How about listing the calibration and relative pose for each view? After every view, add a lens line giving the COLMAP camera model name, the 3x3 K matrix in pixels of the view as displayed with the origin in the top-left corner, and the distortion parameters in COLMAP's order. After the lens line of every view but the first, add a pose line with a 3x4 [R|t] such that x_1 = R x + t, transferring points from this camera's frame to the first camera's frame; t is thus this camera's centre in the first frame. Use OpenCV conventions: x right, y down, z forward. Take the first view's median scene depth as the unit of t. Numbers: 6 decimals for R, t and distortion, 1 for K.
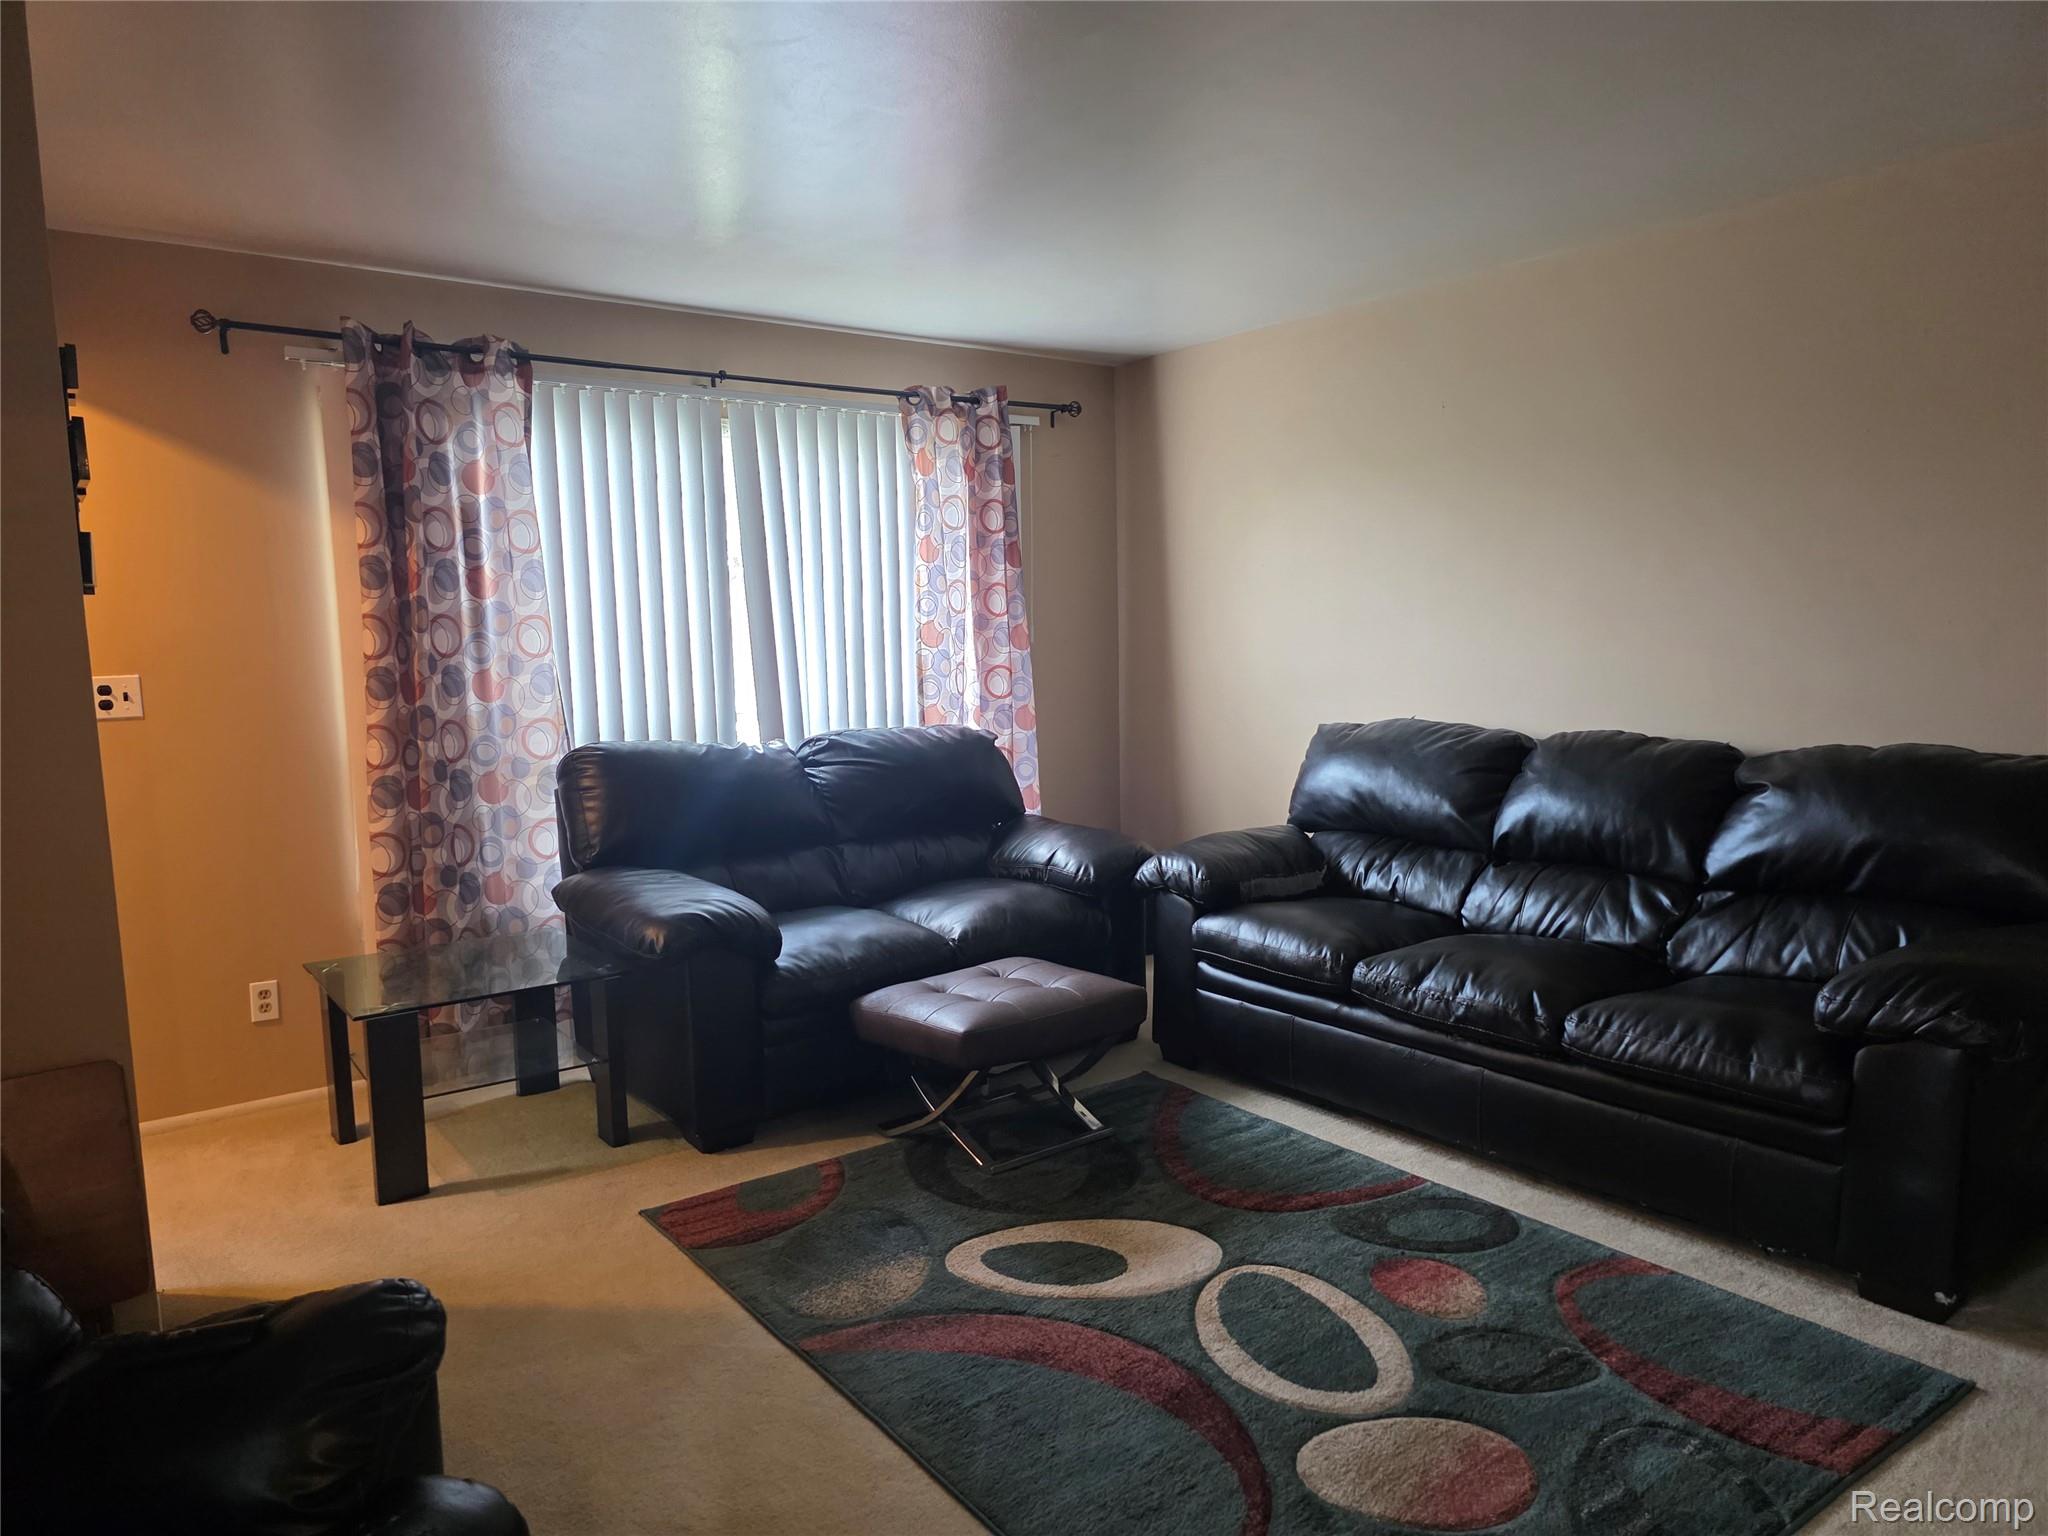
lens RADIAL K [[1402.8, 0, 1021.0], [0, 1402.8, 815.9], [0, 0, 1]] dist [0.071970, -0.058278]
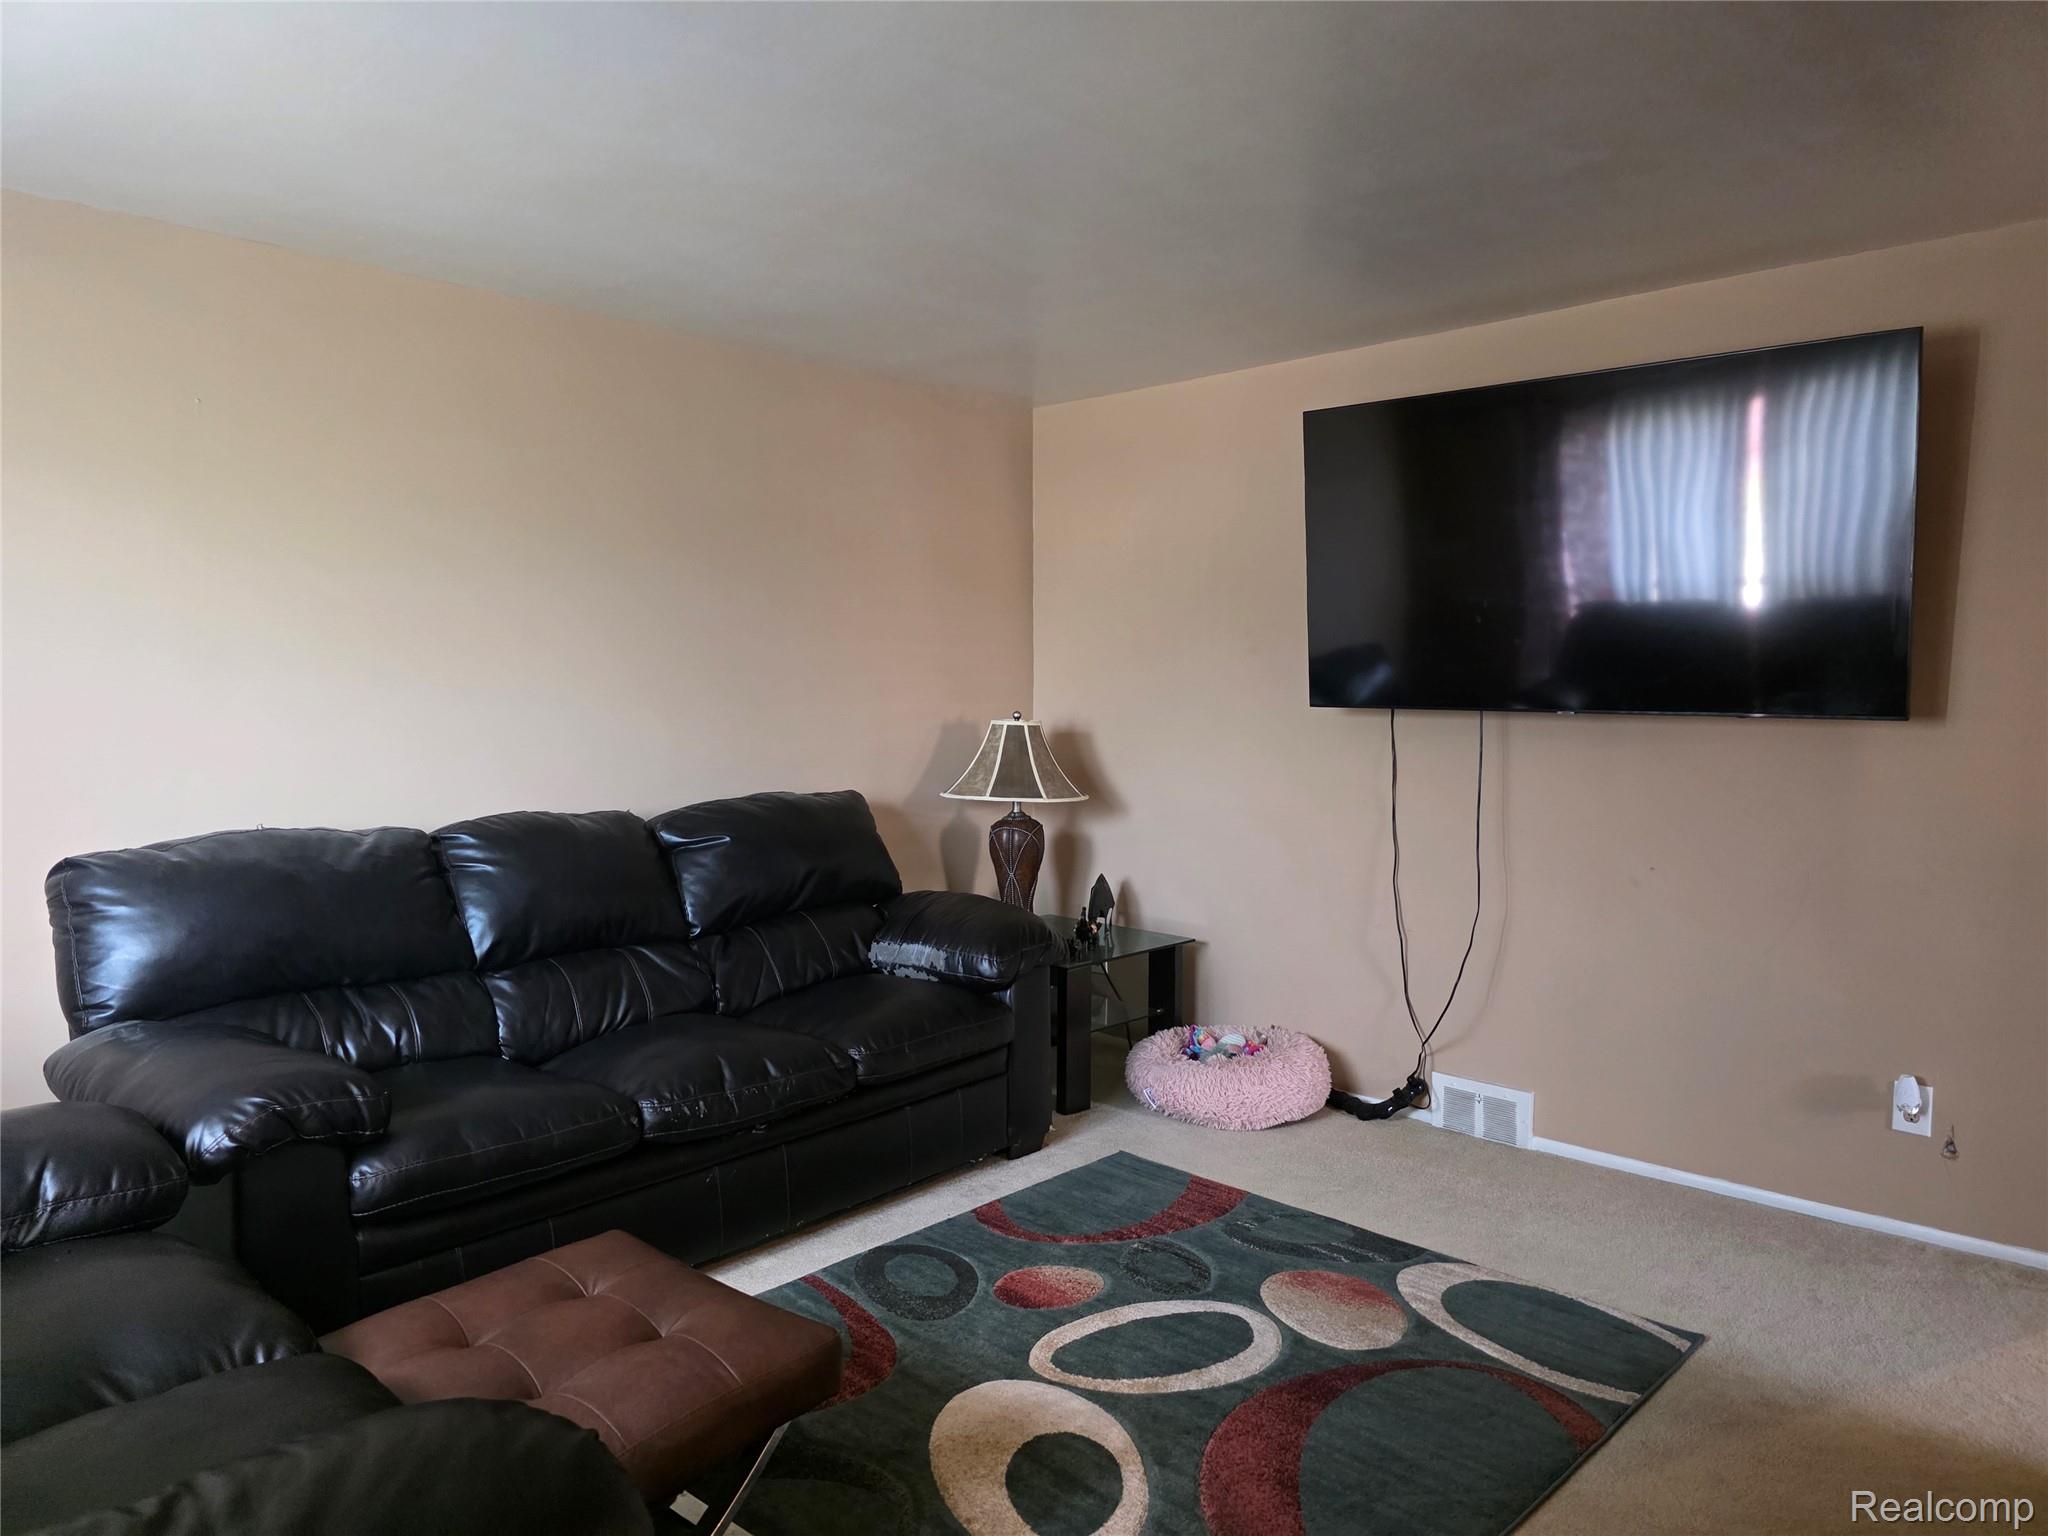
lens RADIAL K [[1402.8, 0, 1021.0], [0, 1402.8, 815.9], [0, 0, 1]] dist [0.071970, -0.058278]
pose [[-0.176956, -0.081810, 0.980813, -0.738120], [0.144475, 0.983585, 0.108107, -0.148431], [-0.973557, 0.160833, -0.162232, 1.104506]]
